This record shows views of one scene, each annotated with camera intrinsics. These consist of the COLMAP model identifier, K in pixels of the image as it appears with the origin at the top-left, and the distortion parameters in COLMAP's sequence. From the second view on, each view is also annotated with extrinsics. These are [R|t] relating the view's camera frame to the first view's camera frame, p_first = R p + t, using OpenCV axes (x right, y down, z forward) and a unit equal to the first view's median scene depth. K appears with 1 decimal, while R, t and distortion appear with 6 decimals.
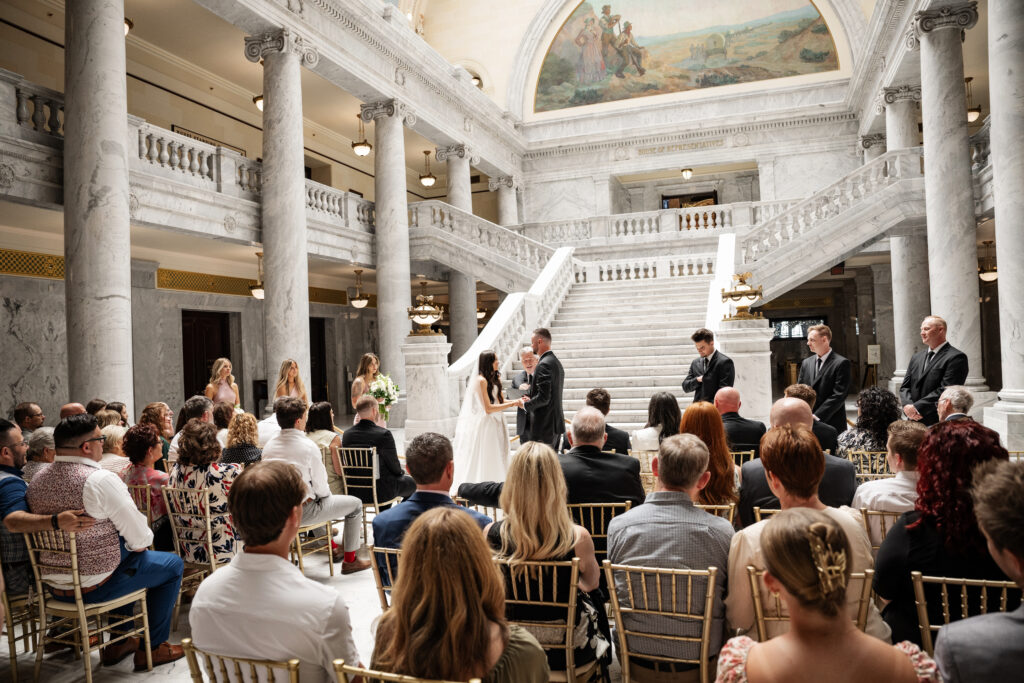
lens RADIAL K [[727.1, 0, 487.8], [0, 727.1, 359.2], [0, 0, 1]] dist [-0.123691, 0.071357]
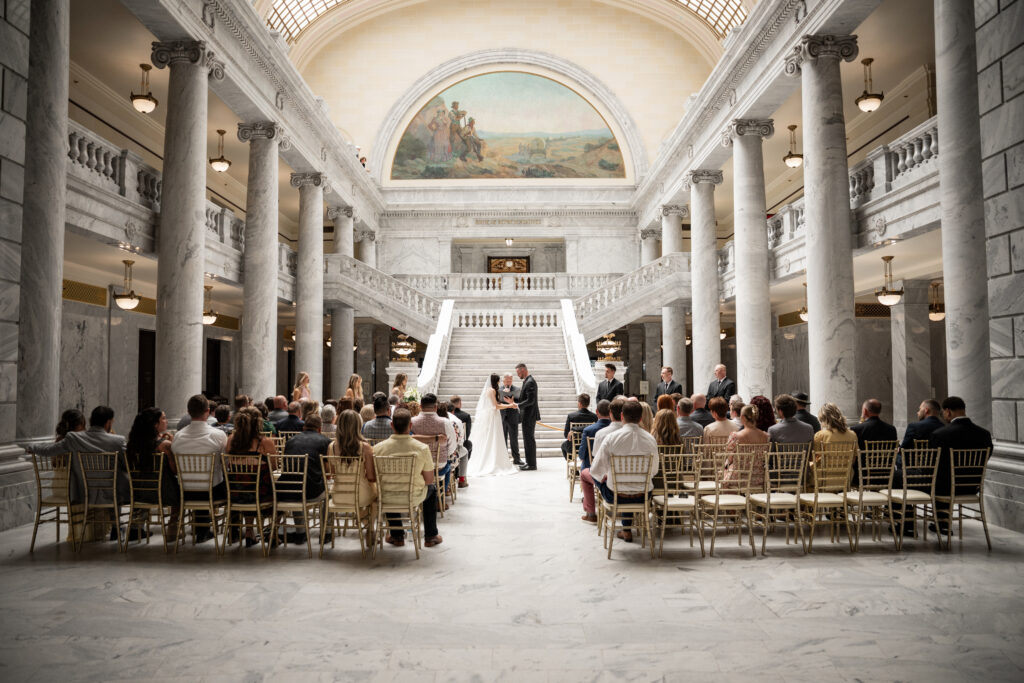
lens RADIAL K [[695.6, 0, 502.4], [0, 695.6, 356.1], [0, 0, 1]] dist [-0.121306, 0.055447]
pose [[0.940465, 0.045880, 0.336781, -0.211314], [-0.030143, 0.998202, -0.051810, 0.012627], [-0.338552, 0.038574, 0.940157, -0.224122]]
